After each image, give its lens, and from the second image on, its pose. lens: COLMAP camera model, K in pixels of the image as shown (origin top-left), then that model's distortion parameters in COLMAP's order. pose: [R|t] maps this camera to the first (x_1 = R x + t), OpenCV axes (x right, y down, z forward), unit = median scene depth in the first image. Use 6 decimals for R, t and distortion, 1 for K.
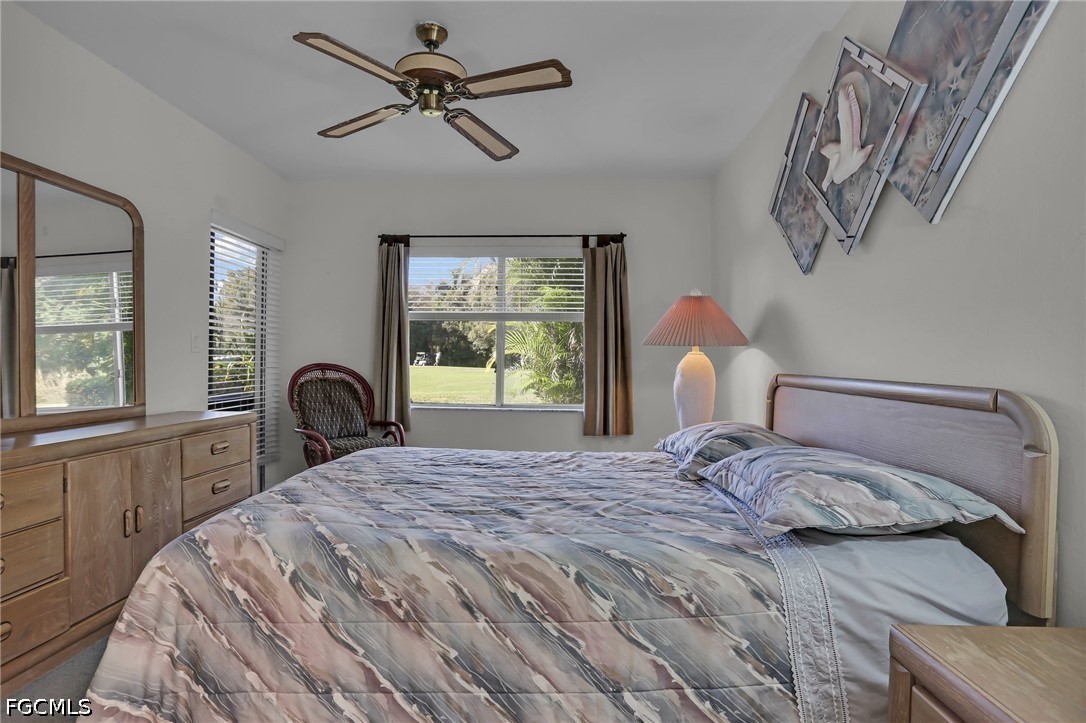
lens RADIAL K [[544.2, 0, 552.0], [0, 544.2, 353.9], [0, 0, 1]] dist [-0.083037, 0.039300]
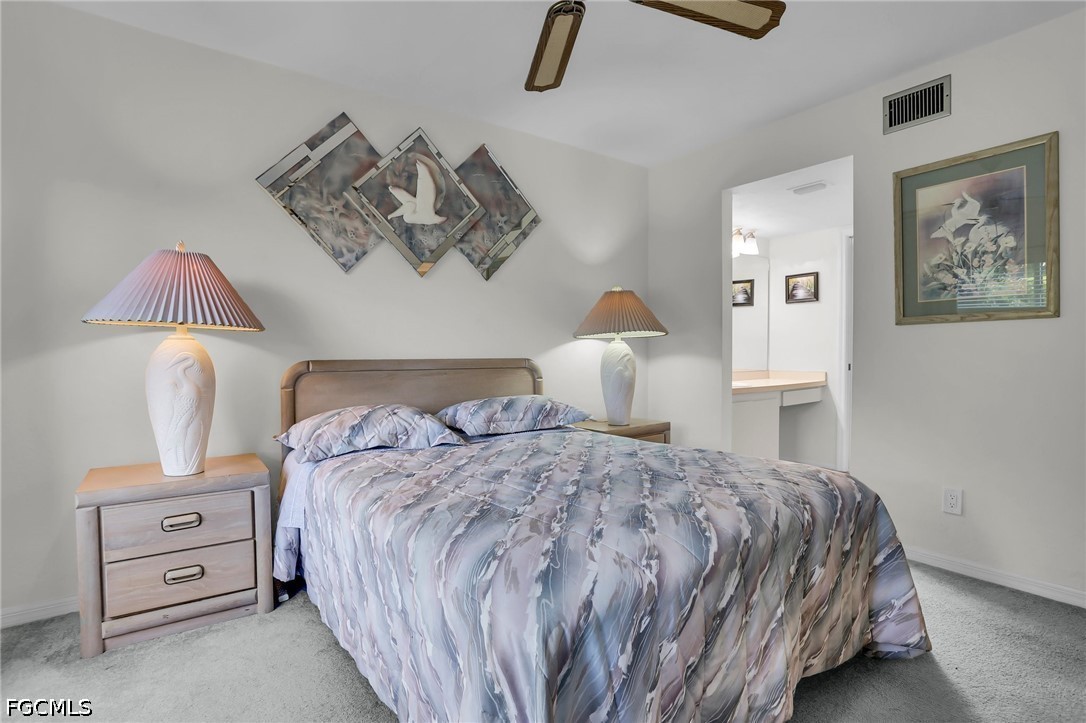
lens RADIAL K [[544.2, 0, 552.0], [0, 544.2, 353.9], [0, 0, 1]] dist [-0.083037, 0.039300]
pose [[-0.624225, -0.025967, 0.780813, -0.930391], [-0.021270, 0.999642, 0.016241, -0.001728], [-0.780955, -0.006470, -0.624554, 1.777251]]
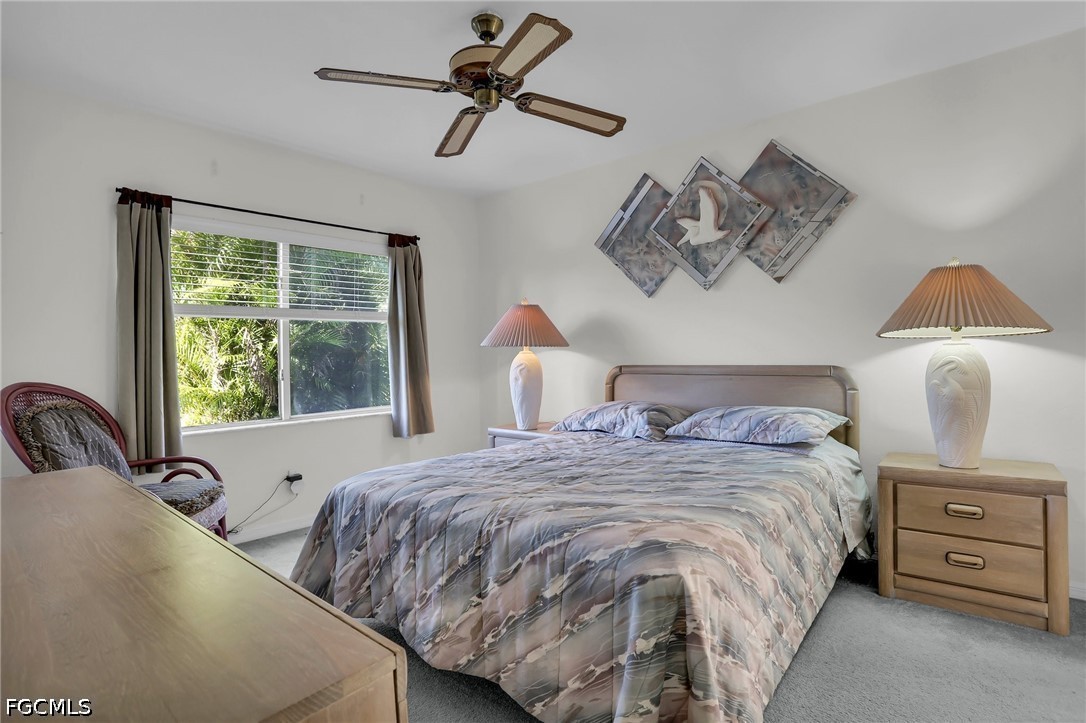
lens RADIAL K [[544.2, 0, 552.0], [0, 544.2, 353.9], [0, 0, 1]] dist [-0.083037, 0.039300]
pose [[0.611416, -0.026532, 0.790865, -1.148522], [0.017903, 0.999646, 0.019695, -0.033649], [-0.791107, 0.002117, 0.611674, 0.374442]]
